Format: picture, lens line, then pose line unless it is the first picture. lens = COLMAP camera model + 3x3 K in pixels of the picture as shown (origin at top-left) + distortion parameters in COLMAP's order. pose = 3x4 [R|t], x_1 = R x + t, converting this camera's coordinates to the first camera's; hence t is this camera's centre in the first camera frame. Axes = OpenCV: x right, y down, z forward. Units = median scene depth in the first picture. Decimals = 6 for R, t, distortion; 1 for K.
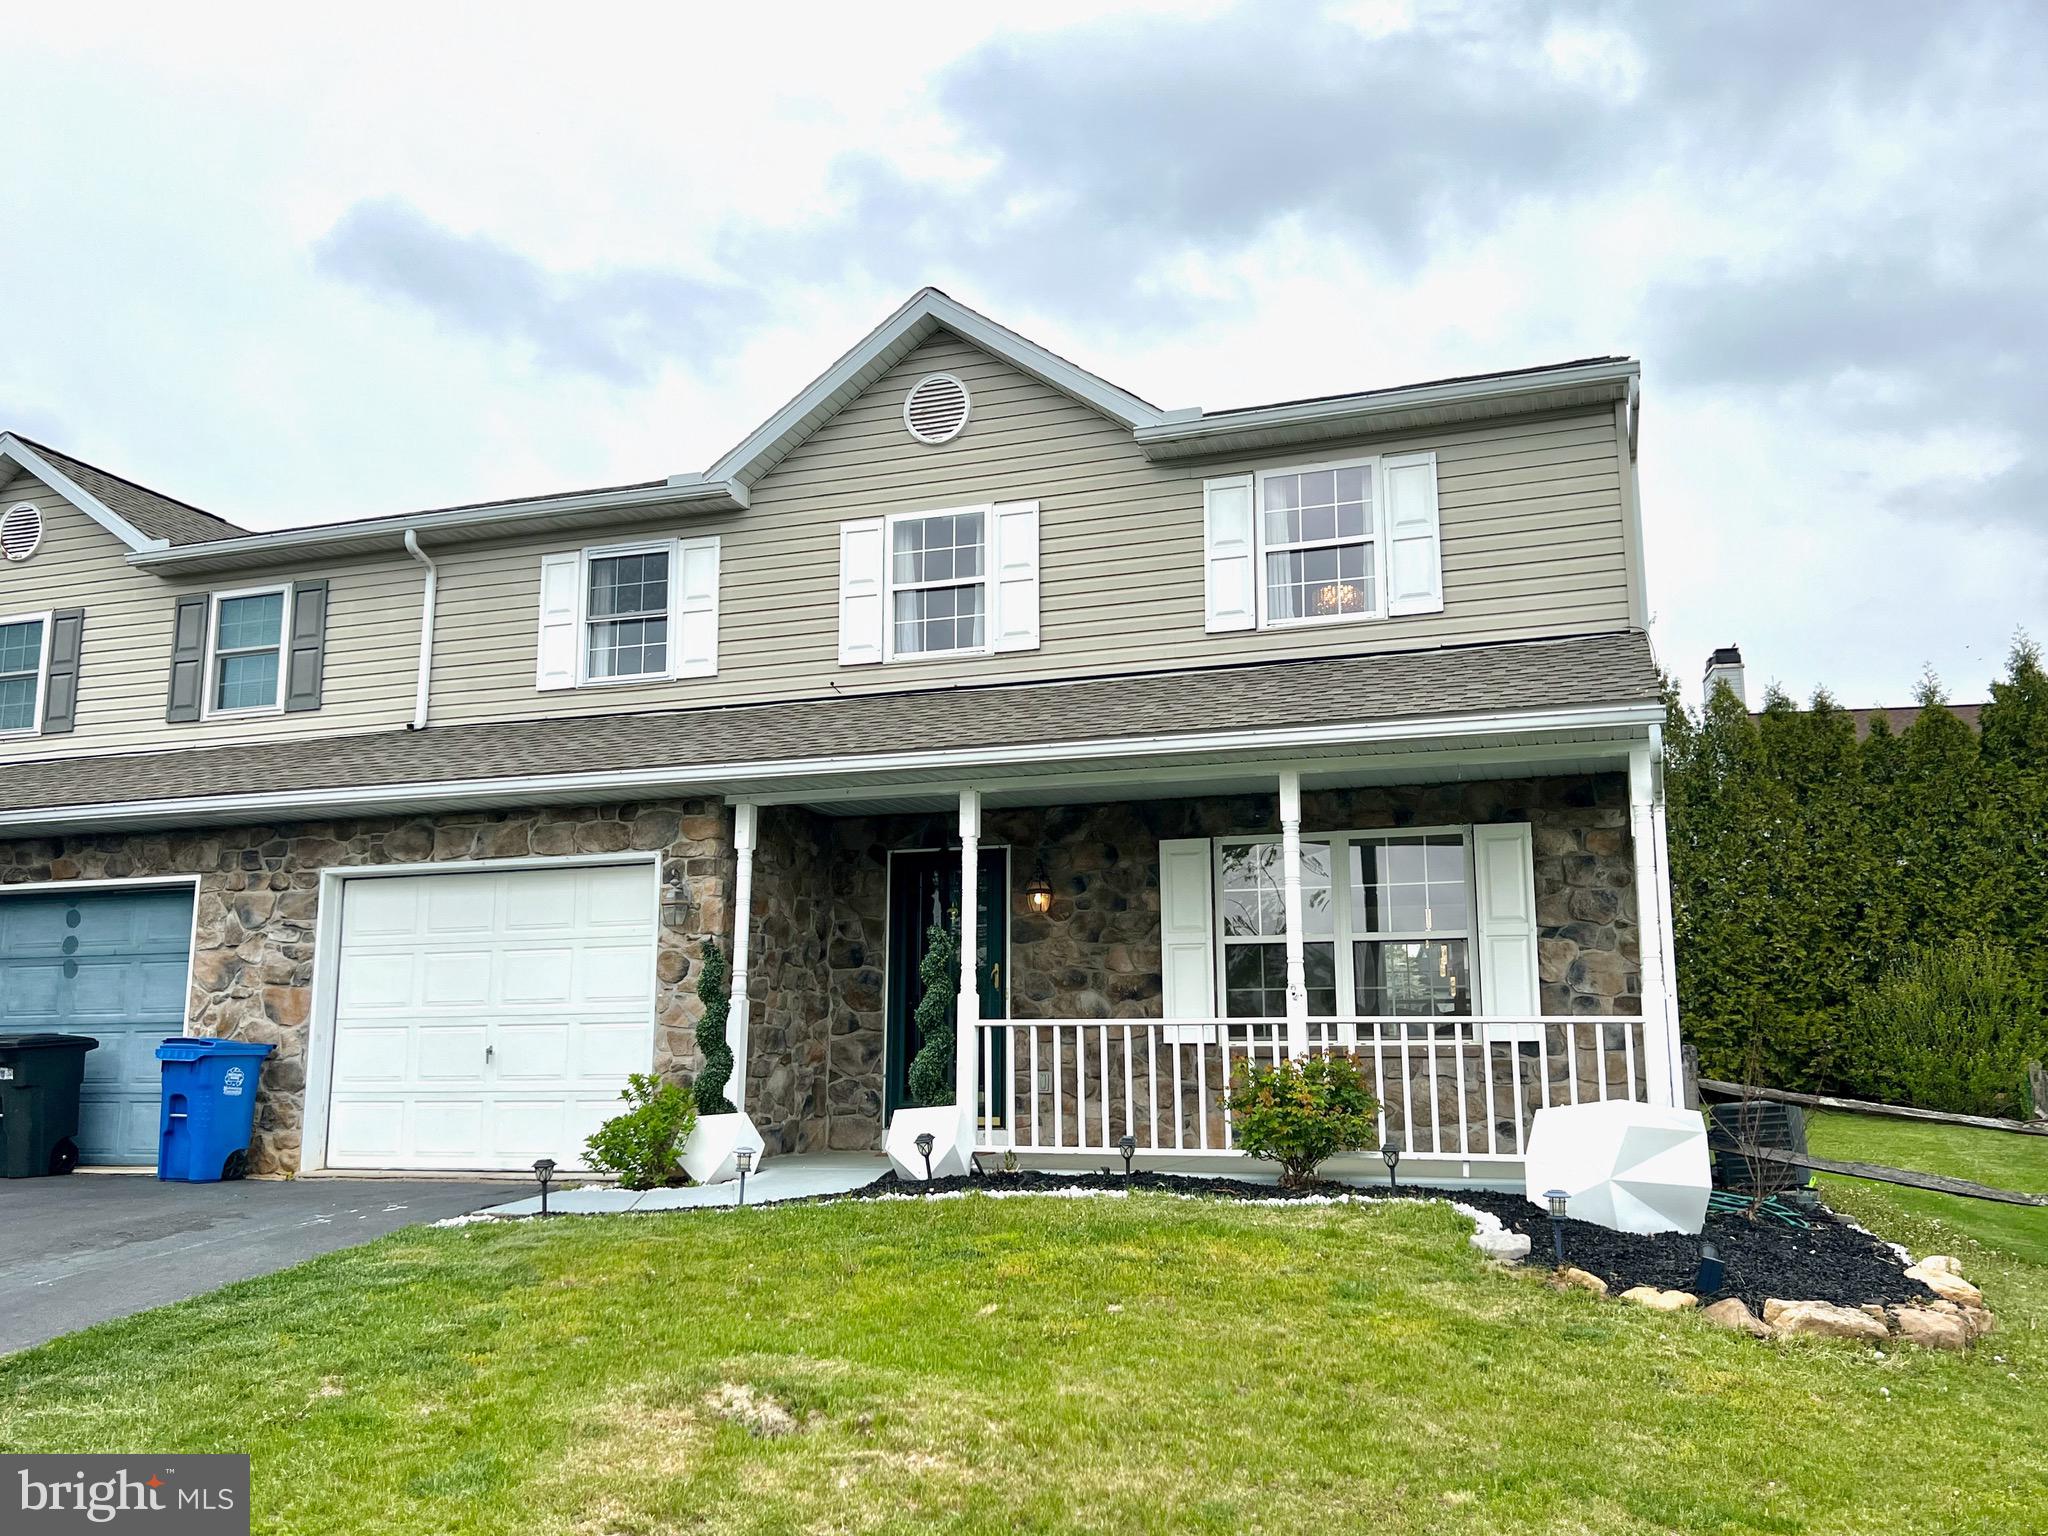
lens RADIAL K [[1727.5, 0, 1010.0], [0, 1727.5, 765.0], [0, 0, 1]] dist [0.050335, -0.048539]
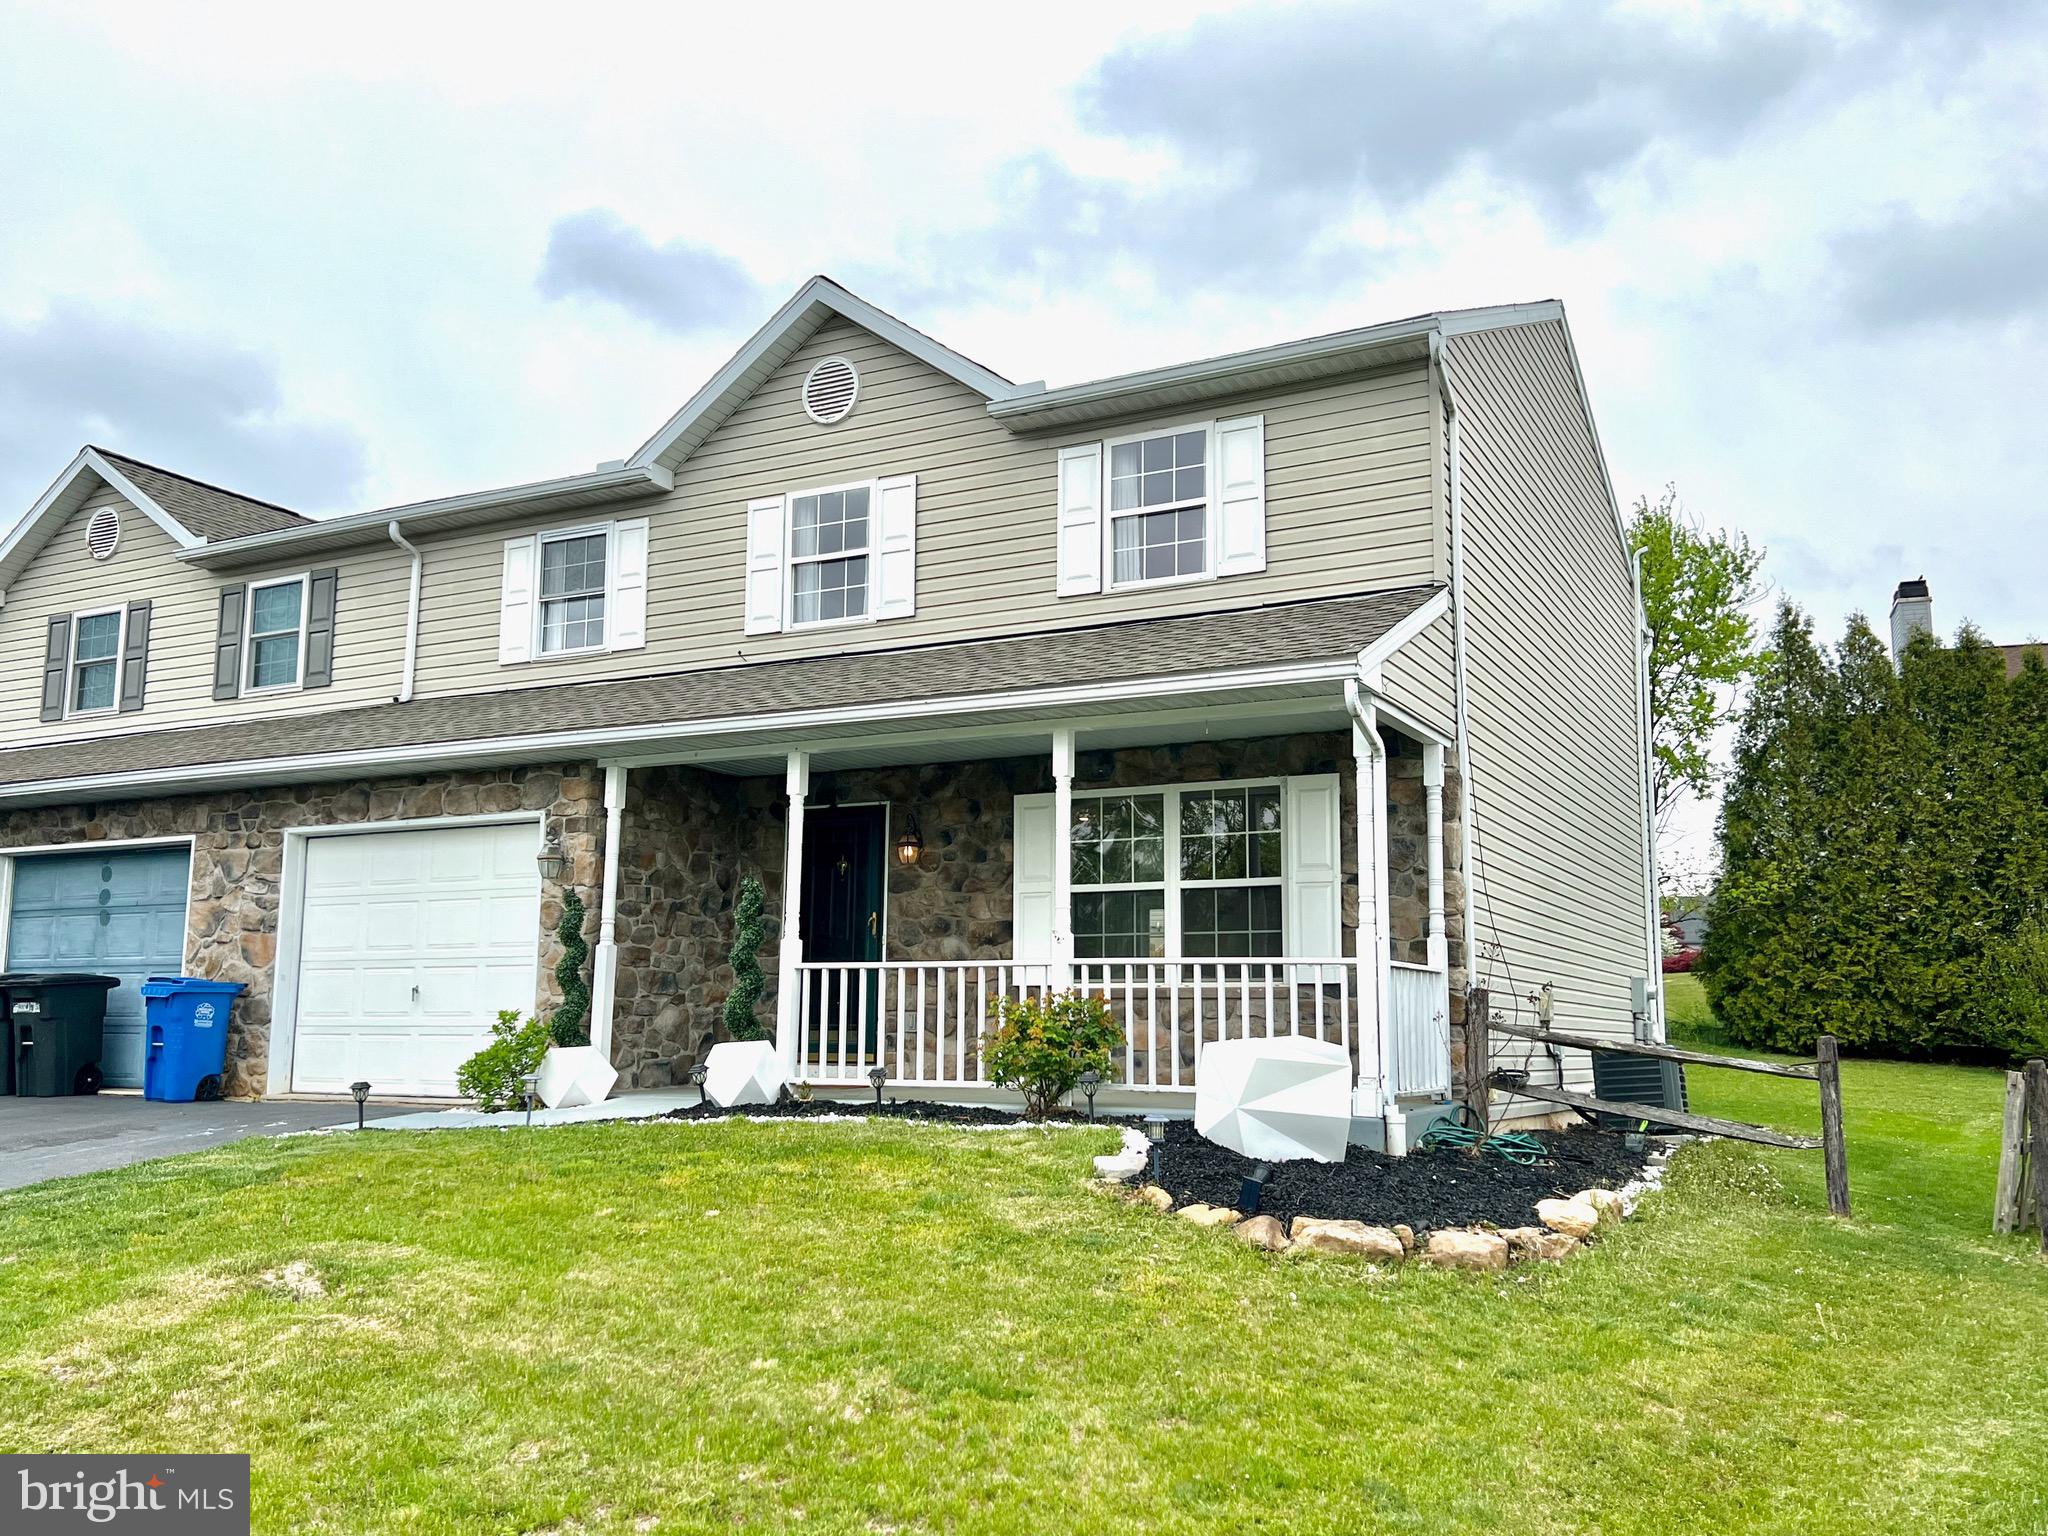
lens RADIAL K [[1727.5, 0, 1020.7], [0, 1727.5, 775.2], [0, 0, 1]] dist [0.050335, -0.048539]
pose [[0.988276, -0.013824, -0.152049, 0.240693], [0.018781, 0.999336, 0.031212, -0.001363], [0.151517, -0.033702, 0.987880, -0.040291]]
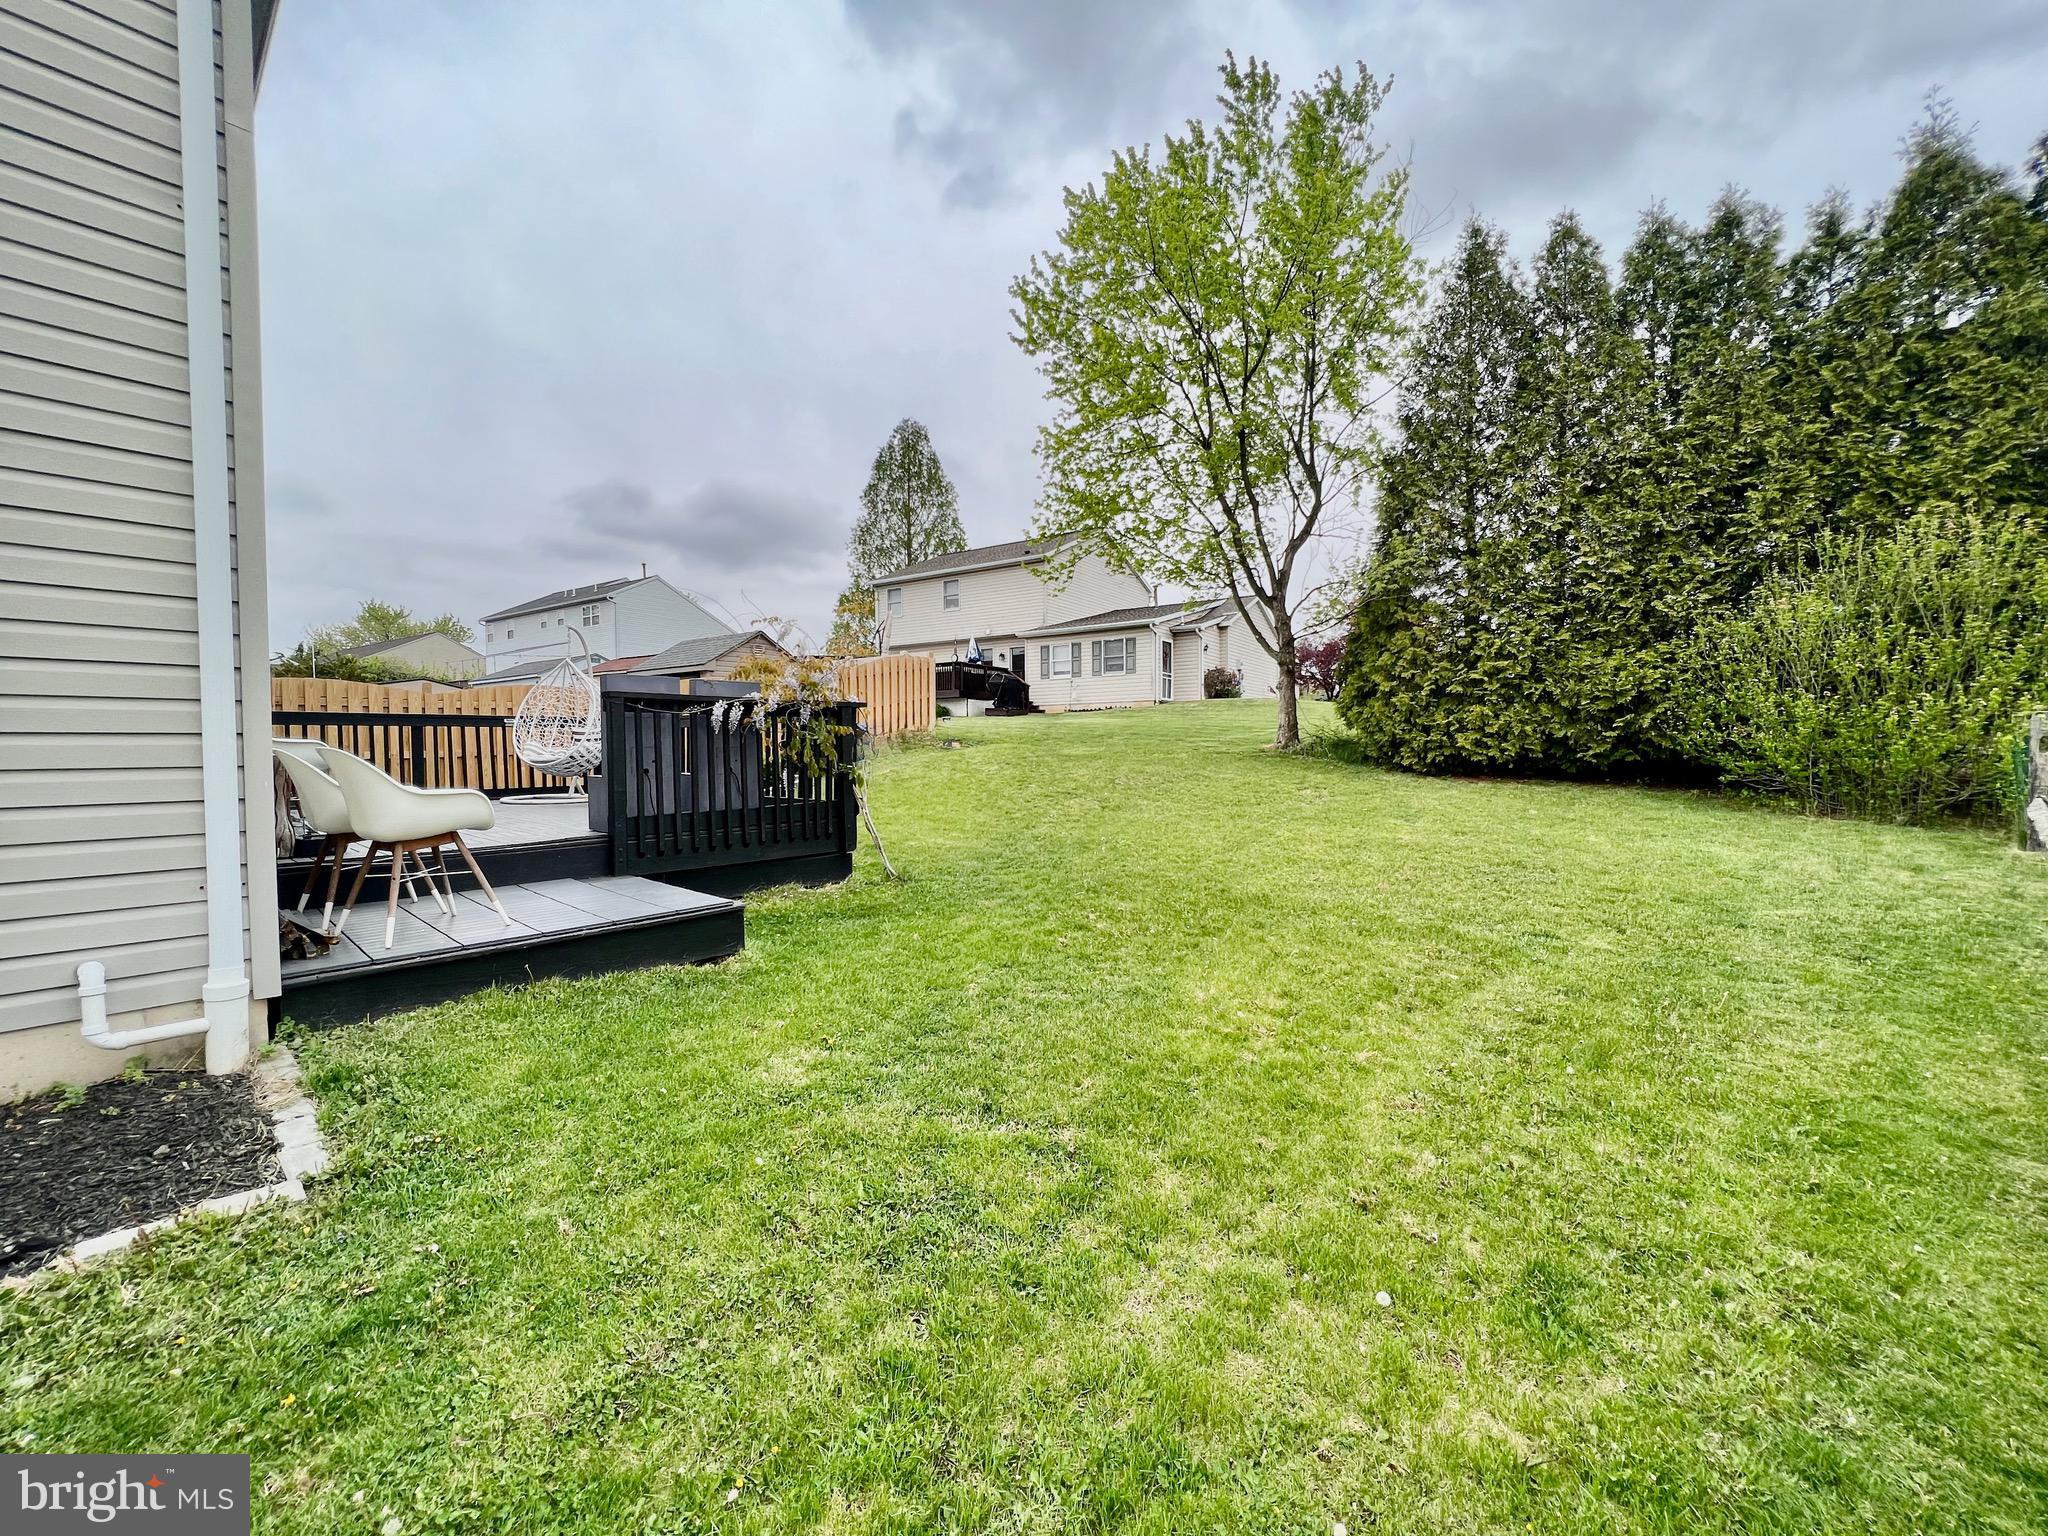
lens RADIAL K [[817.0, 0, 1044.4], [0, 817.0, 760.9], [0, 0, 1]] dist [0.000848, 0.000616]
pose [[0.920822, 0.001701, -0.389979, 0.825993], [0.076166, 0.979948, 0.184120, 0.236862], [0.382472, -0.199245, 0.902229, 1.345479]]
